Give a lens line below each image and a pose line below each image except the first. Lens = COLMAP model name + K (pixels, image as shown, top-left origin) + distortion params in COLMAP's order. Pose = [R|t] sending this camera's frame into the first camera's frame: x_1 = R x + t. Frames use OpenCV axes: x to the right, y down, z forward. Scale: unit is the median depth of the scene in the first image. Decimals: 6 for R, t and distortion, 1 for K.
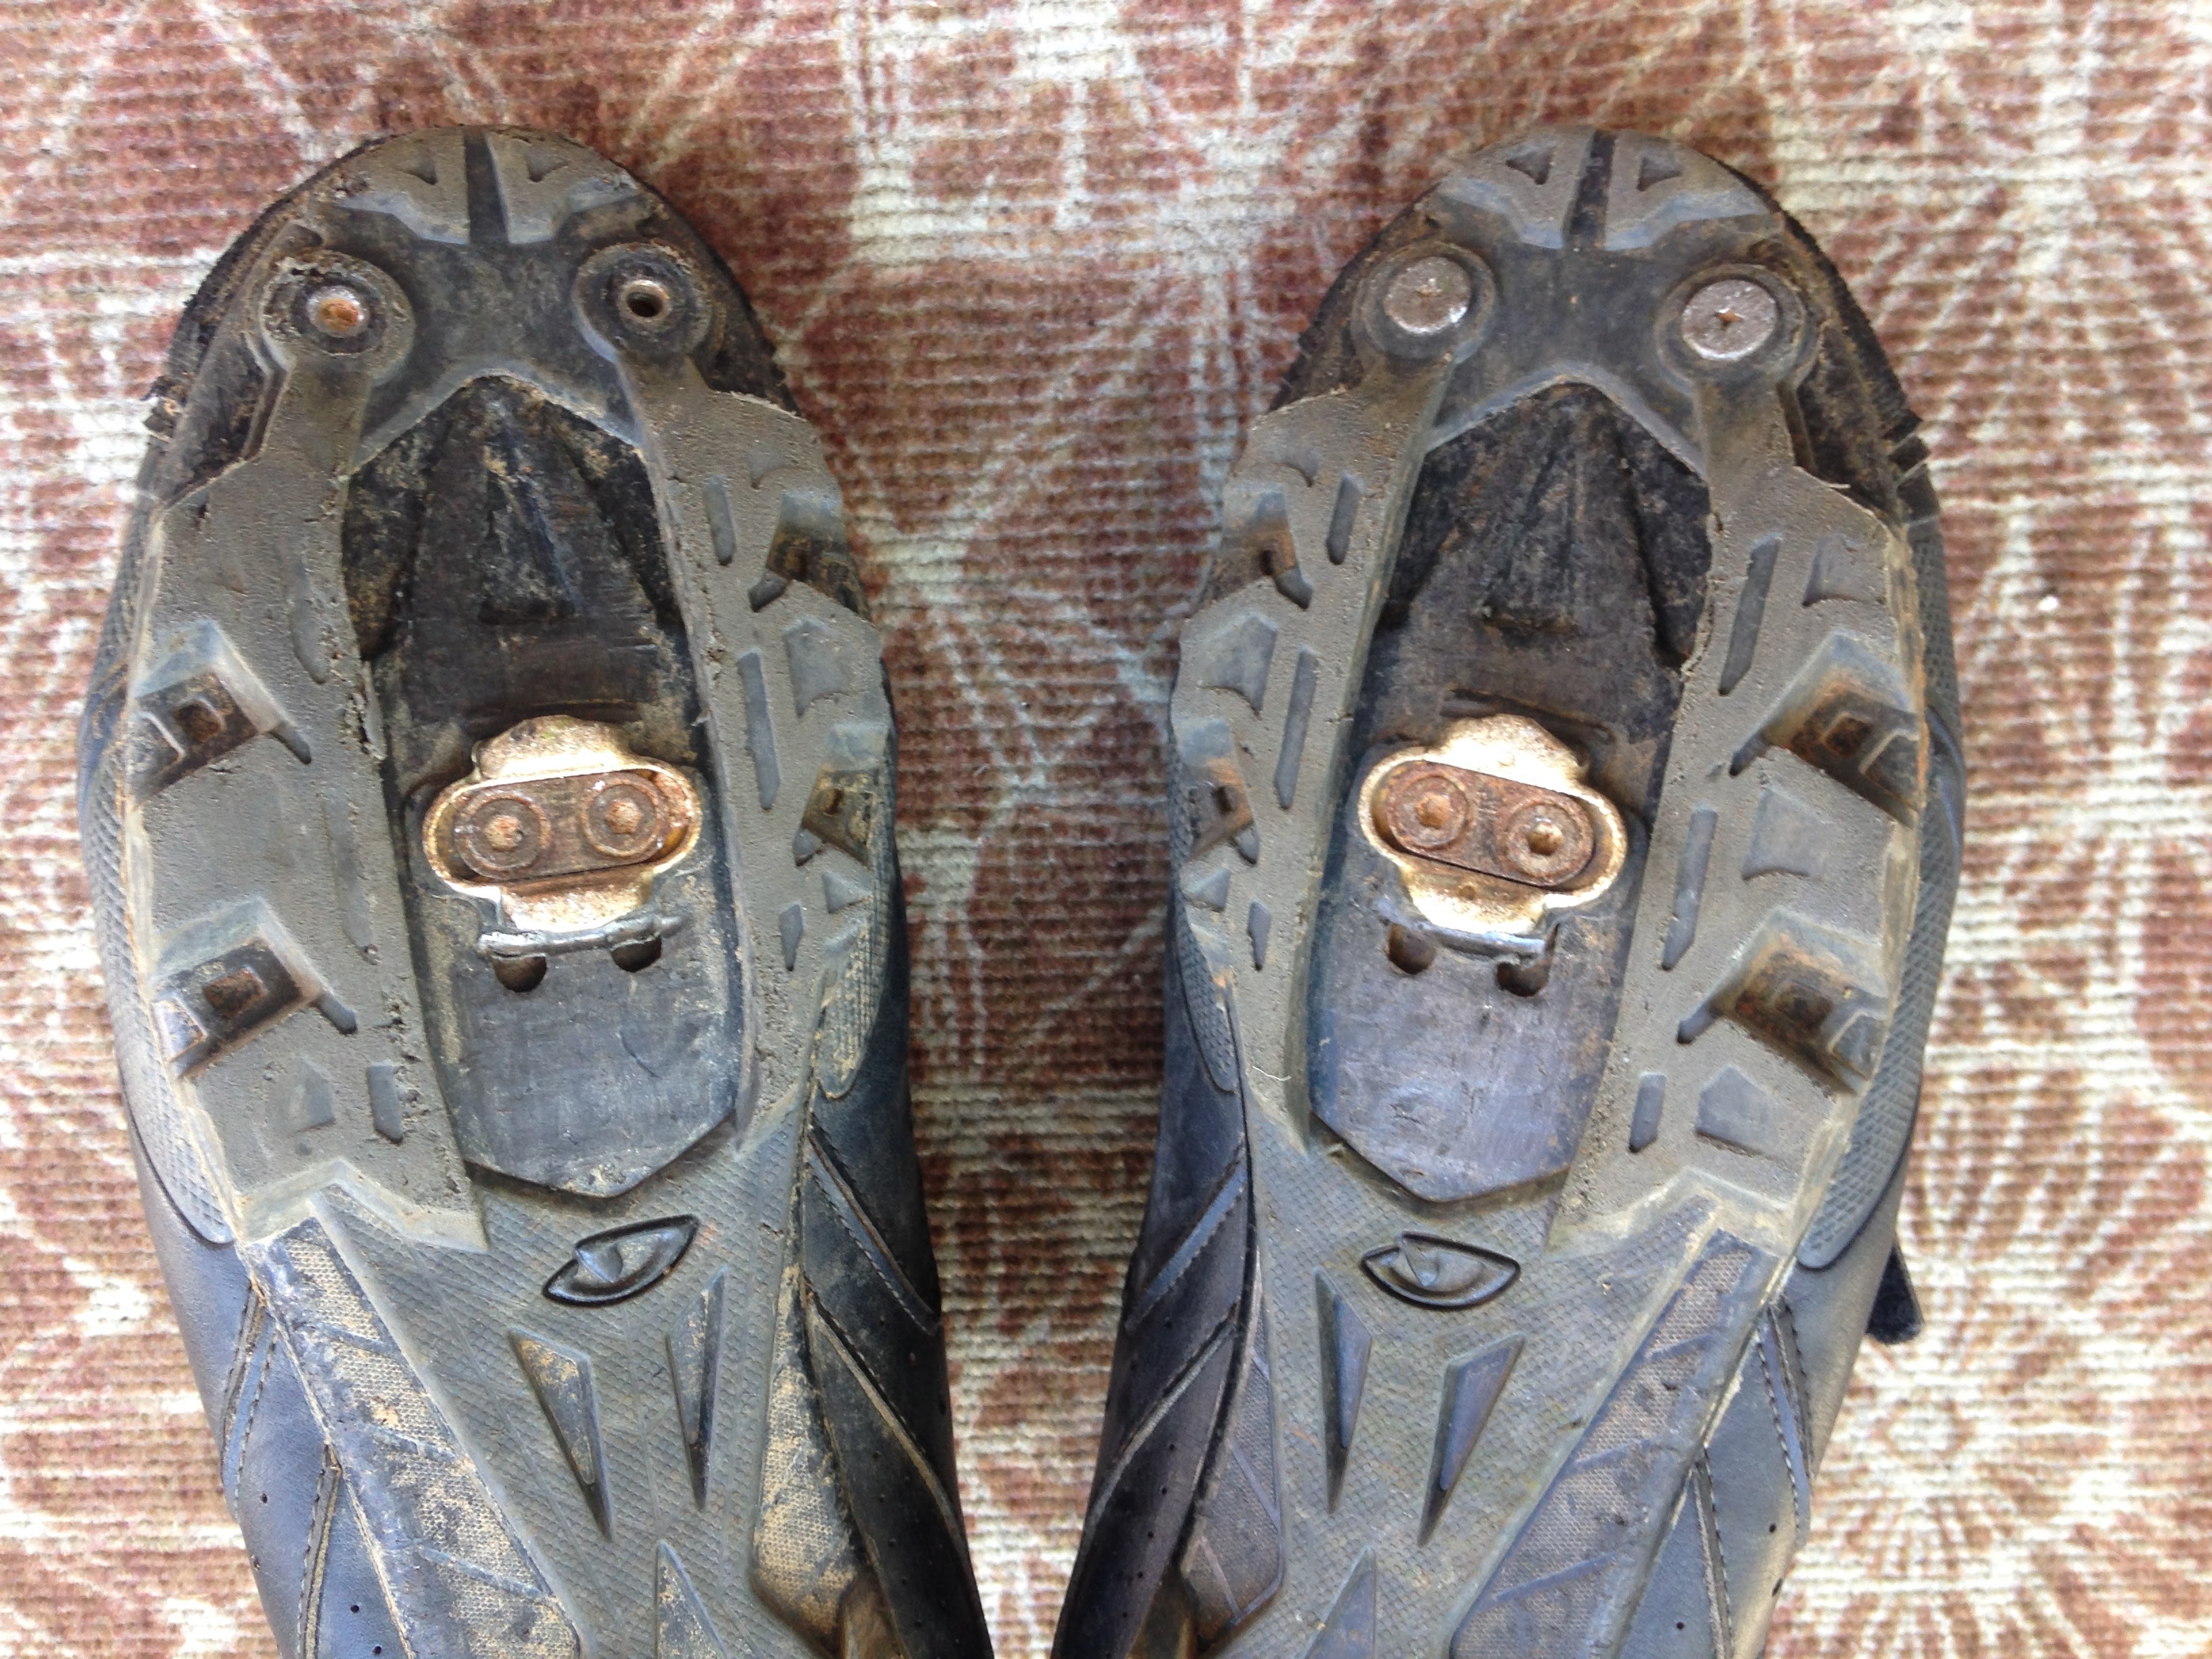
lens RADIAL K [[2139.3, 0, 1095.2], [0, 2139.3, 835.8], [0, 0, 1]] dist [0.154727, -0.299648]
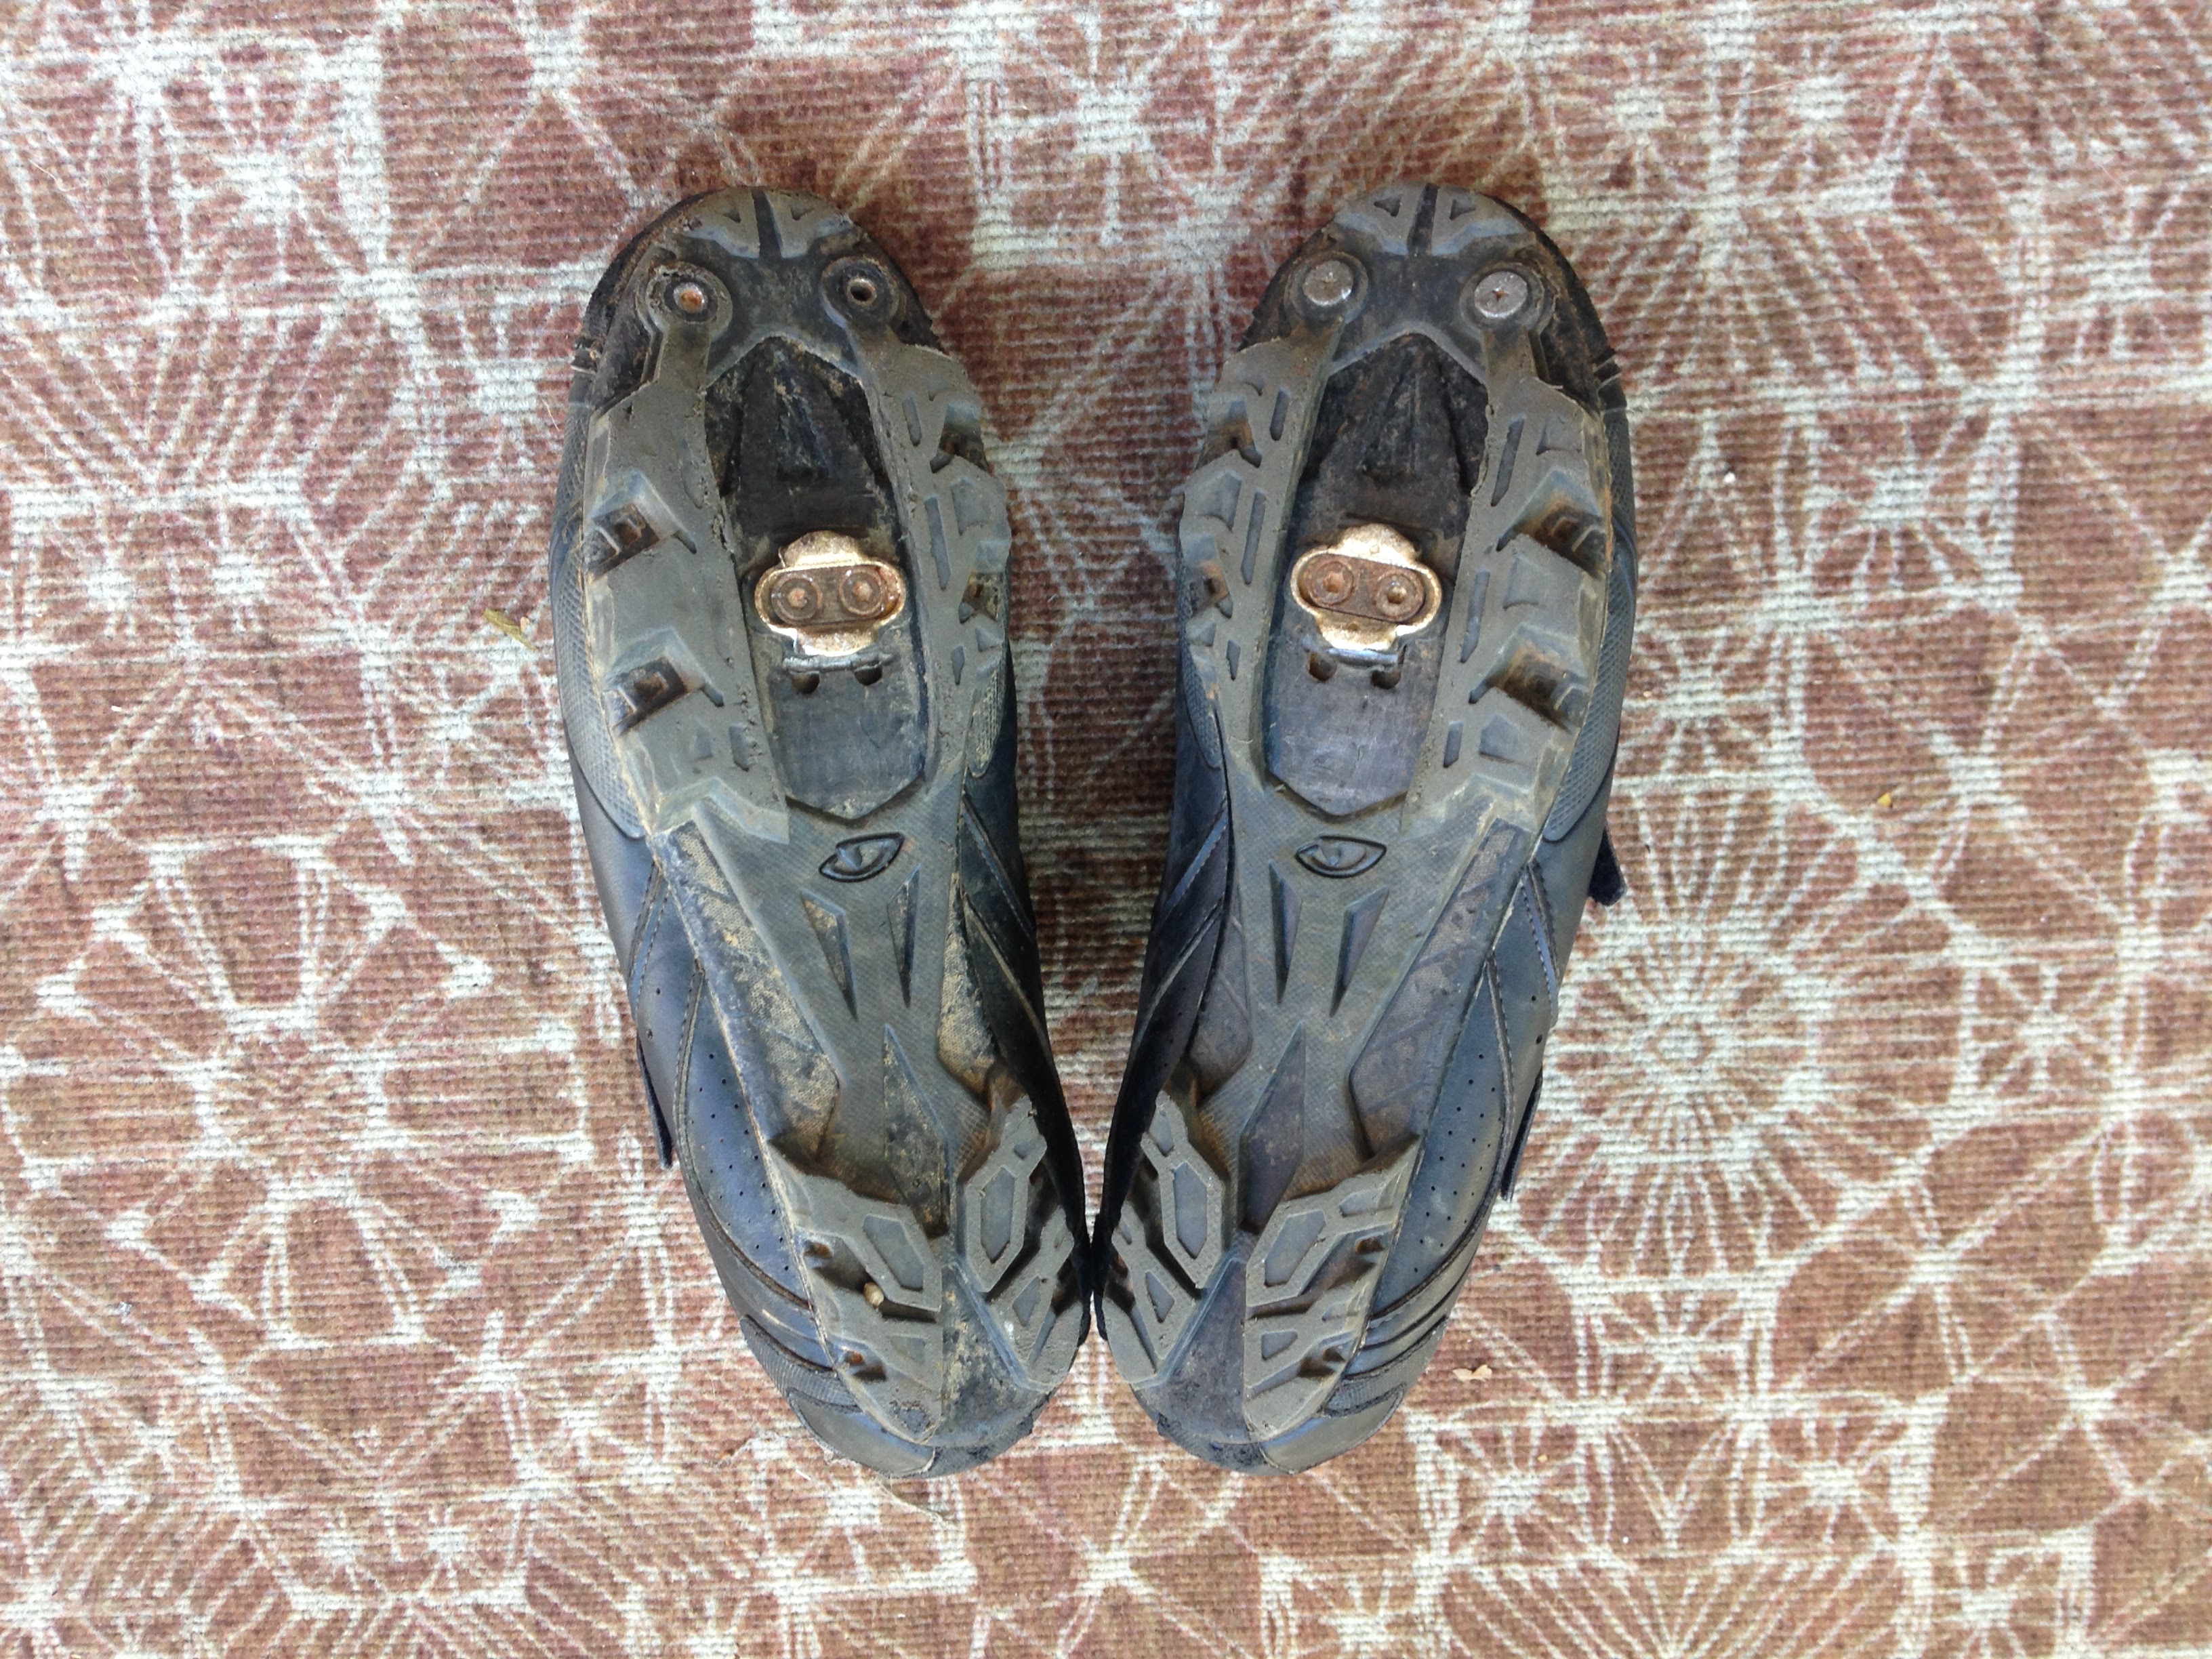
lens RADIAL K [[2081.6, 0, 1109.2], [0, 2081.6, 825.1], [0, 0, 1]] dist [0.177062, -0.332680]
pose [[0.999791, -0.013110, 0.015713, -0.041850], [0.013229, 0.999884, -0.007506, 0.158261], [-0.015613, 0.007712, 0.999848, -0.550026]]
